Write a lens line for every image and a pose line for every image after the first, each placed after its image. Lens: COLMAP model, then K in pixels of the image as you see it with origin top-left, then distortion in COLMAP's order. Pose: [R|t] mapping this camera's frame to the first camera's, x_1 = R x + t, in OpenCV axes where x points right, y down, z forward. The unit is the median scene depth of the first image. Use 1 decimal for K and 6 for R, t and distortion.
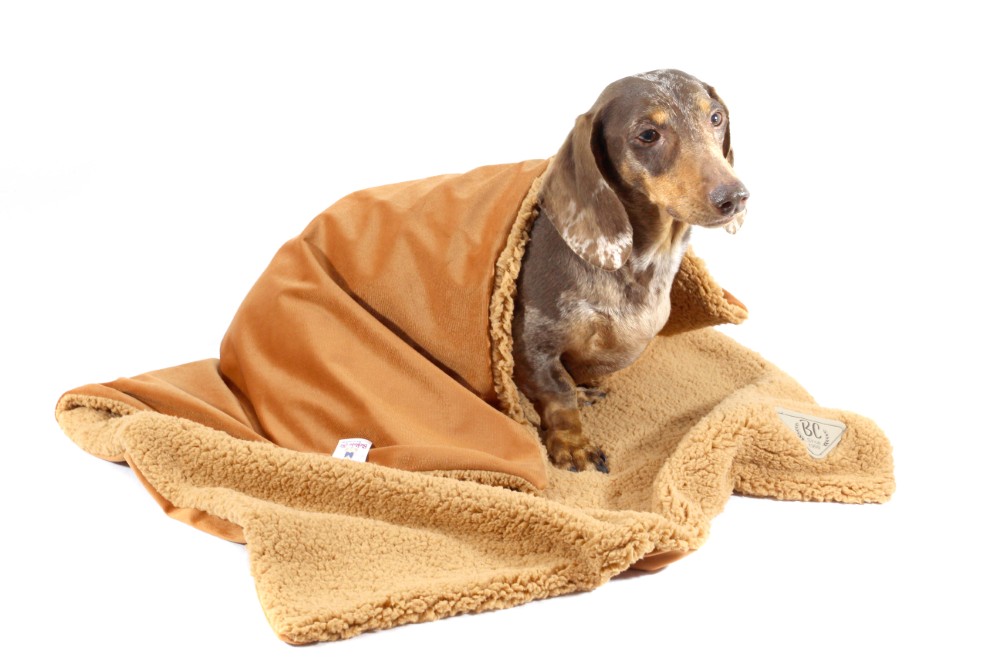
lens RADIAL K [[2207.5, 0, 500.0], [0, 2207.5, 333.5], [0, 0, 1]] dist [0.001708, -0.001141]
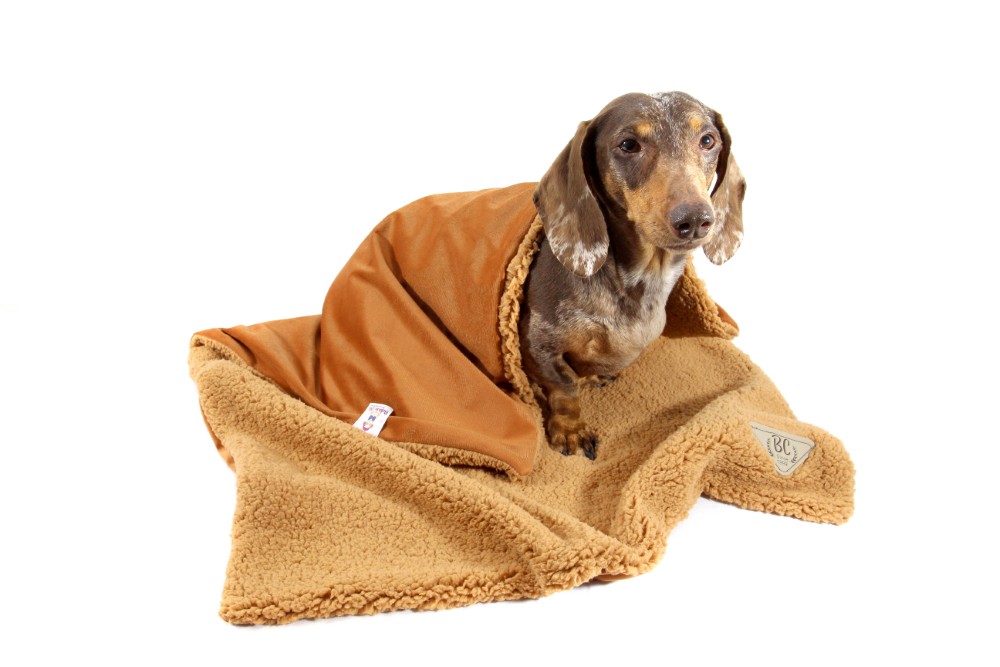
lens RADIAL K [[882.7, 0, 470.0], [0, 882.7, 344.7], [0, 0, 1]] dist [-0.080573, 0.009622]
pose [[0.971796, 0.113598, -0.206661, 0.076465], [-0.094383, 0.990440, 0.100604, -0.036914], [0.216113, -0.078262, 0.973227, 0.563721]]
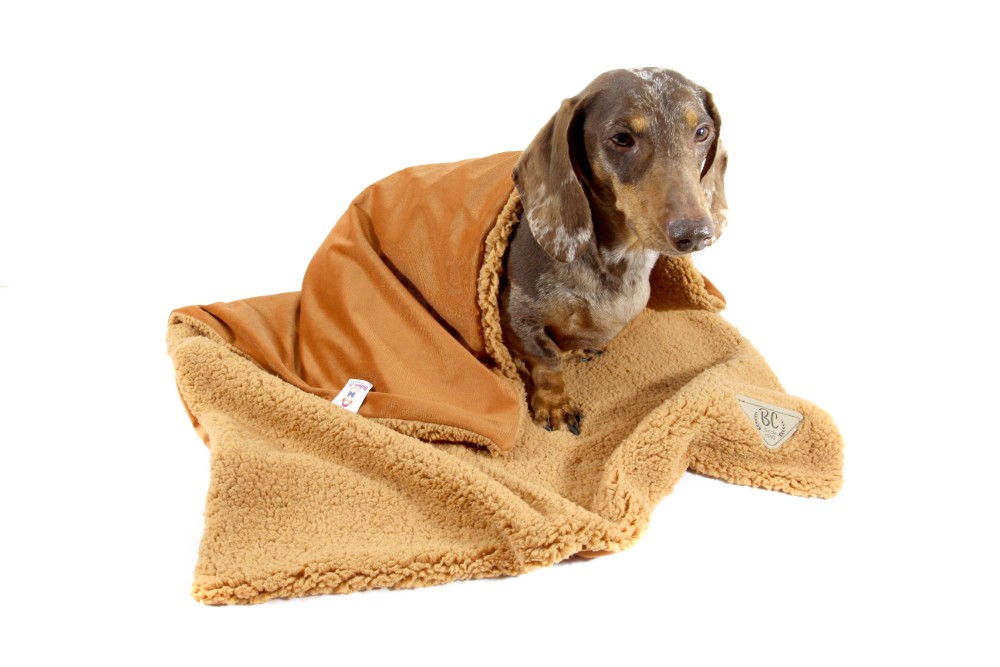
lens RADIAL K [[882.7, 0, 470.0], [0, 882.7, 344.7], [0, 0, 1]] dist [-0.080573, 0.009622]
pose [[0.972851, 0.109913, -0.203668, 0.084382], [-0.086536, 0.988952, 0.120352, -0.032223], [0.214647, -0.099460, 0.971614, 0.575665]]
